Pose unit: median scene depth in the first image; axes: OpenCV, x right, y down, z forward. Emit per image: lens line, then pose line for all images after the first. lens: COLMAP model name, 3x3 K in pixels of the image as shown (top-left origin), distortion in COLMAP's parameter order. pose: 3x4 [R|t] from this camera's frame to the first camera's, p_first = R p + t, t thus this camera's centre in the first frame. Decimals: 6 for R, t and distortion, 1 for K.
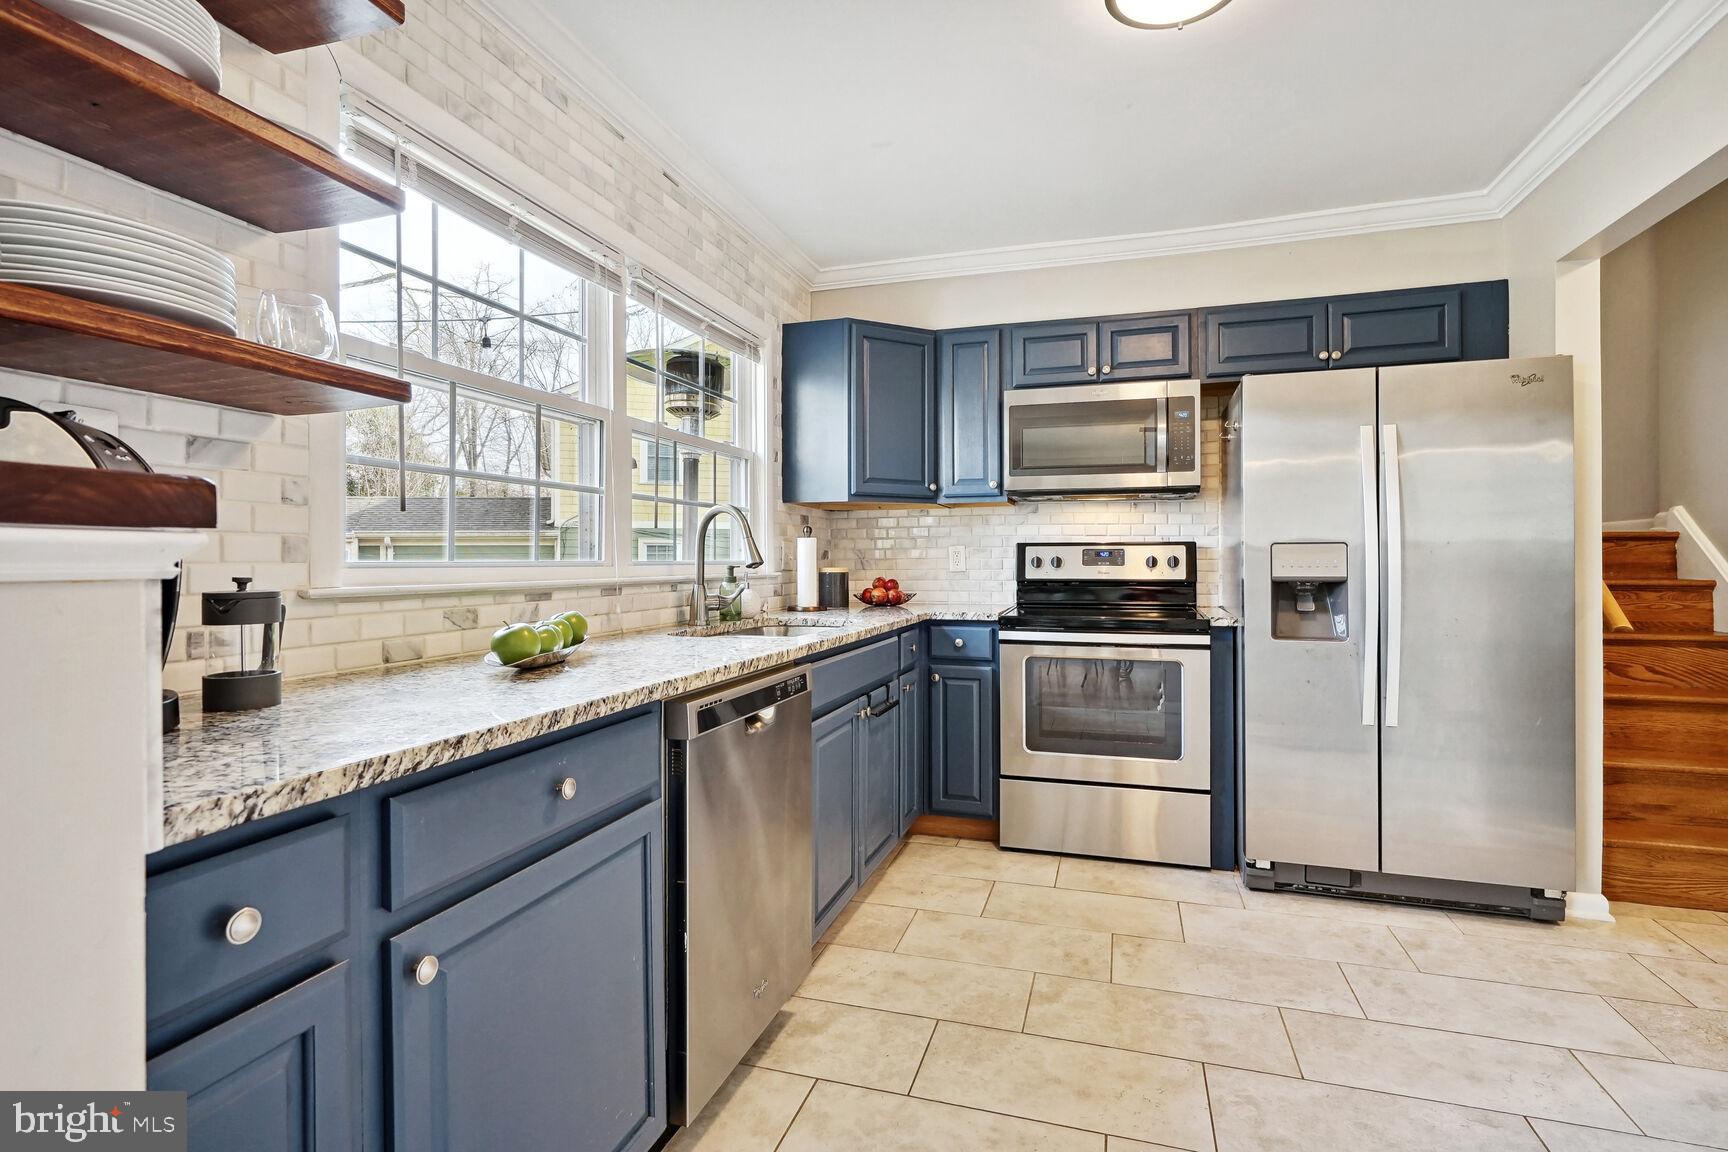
lens RADIAL K [[819.3, 0, 862.8], [0, 819.3, 555.4], [0, 0, 1]] dist [-0.003061, 0.000273]
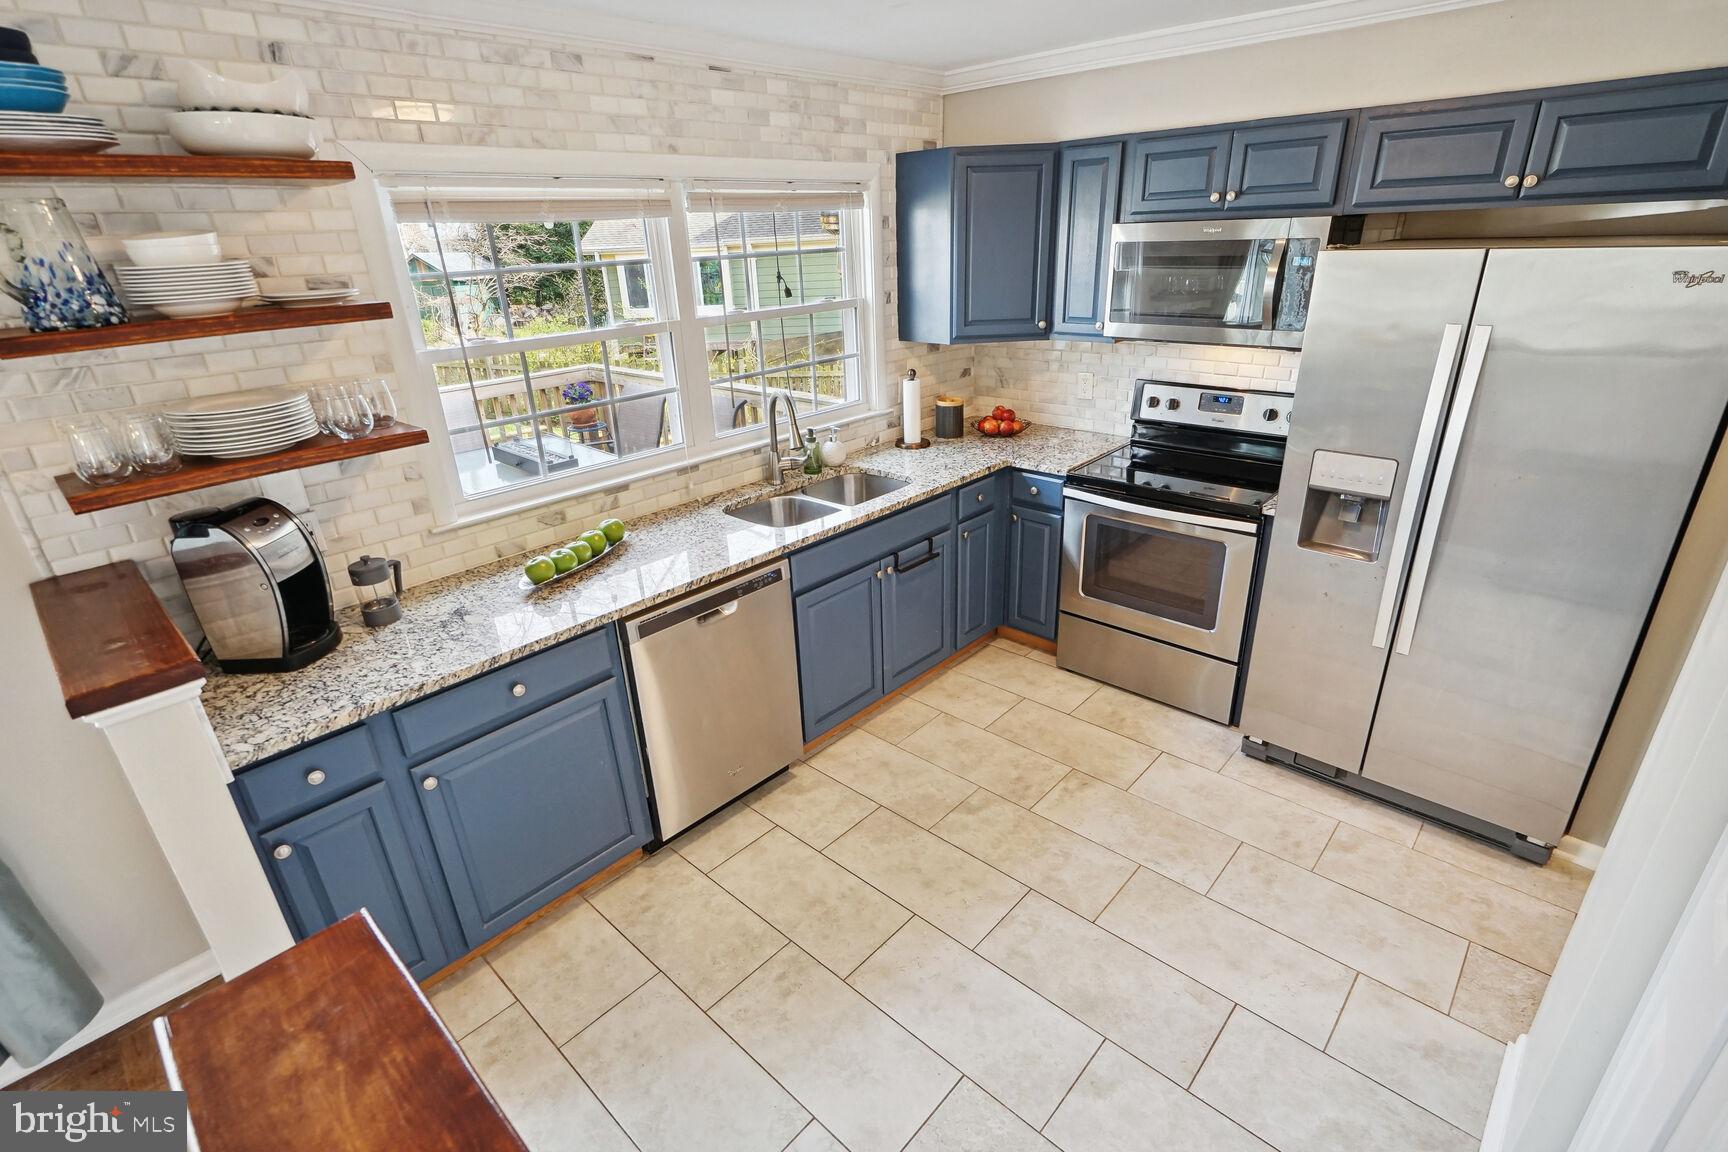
lens RADIAL K [[809.4, 0, 864.0], [0, 809.4, 576.0], [0, 0, 1]] dist [-0.002888, 0.001270]
pose [[0.903453, 0.137432, -0.406060, 0.406954], [0.039479, 0.916520, 0.398036, -0.249975], [0.426865, -0.375638, 0.822607, -0.011633]]
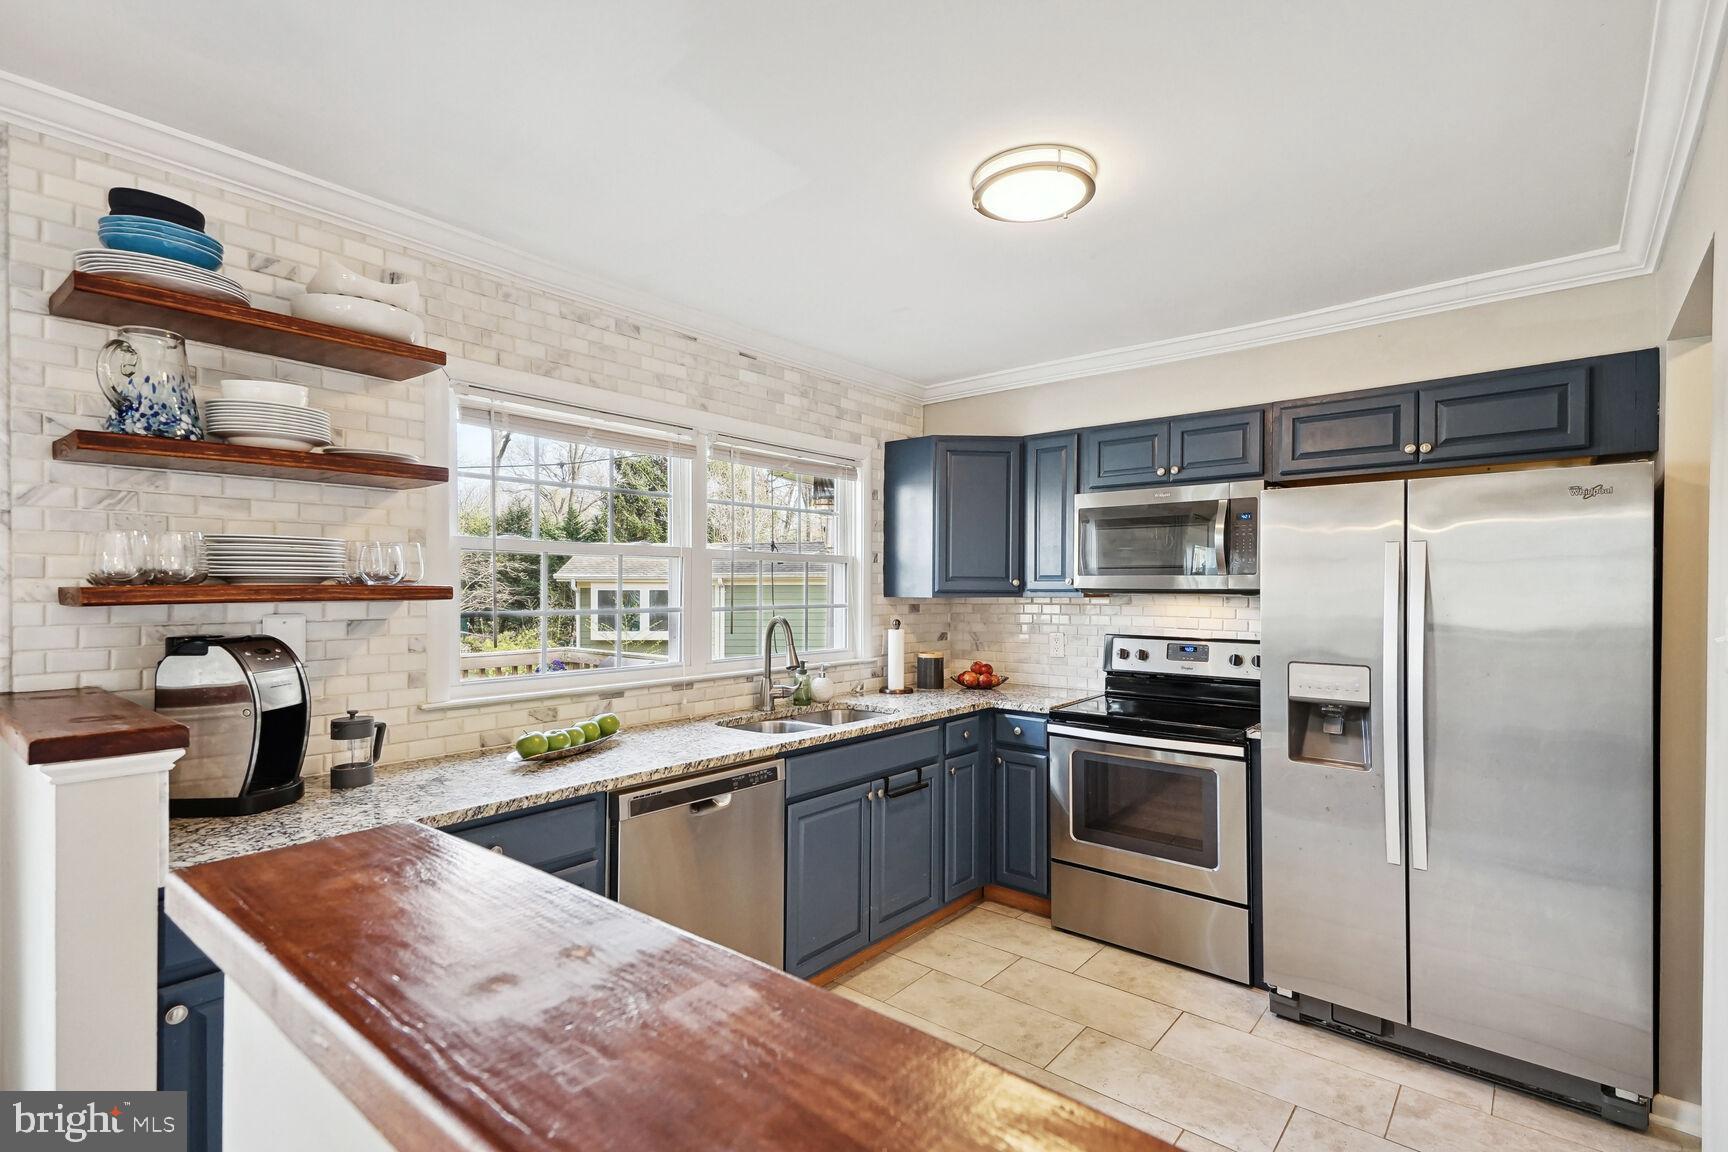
lens RADIAL K [[809.8, 0, 865.3], [0, 809.8, 589.3], [0, 0, 1]] dist [0.054747, -0.021100]
pose [[0.926171, 0.005066, -0.377069, 0.378555], [-0.002152, 0.999964, 0.008150, -0.102471], [0.377097, -0.006736, 0.926149, -0.090506]]
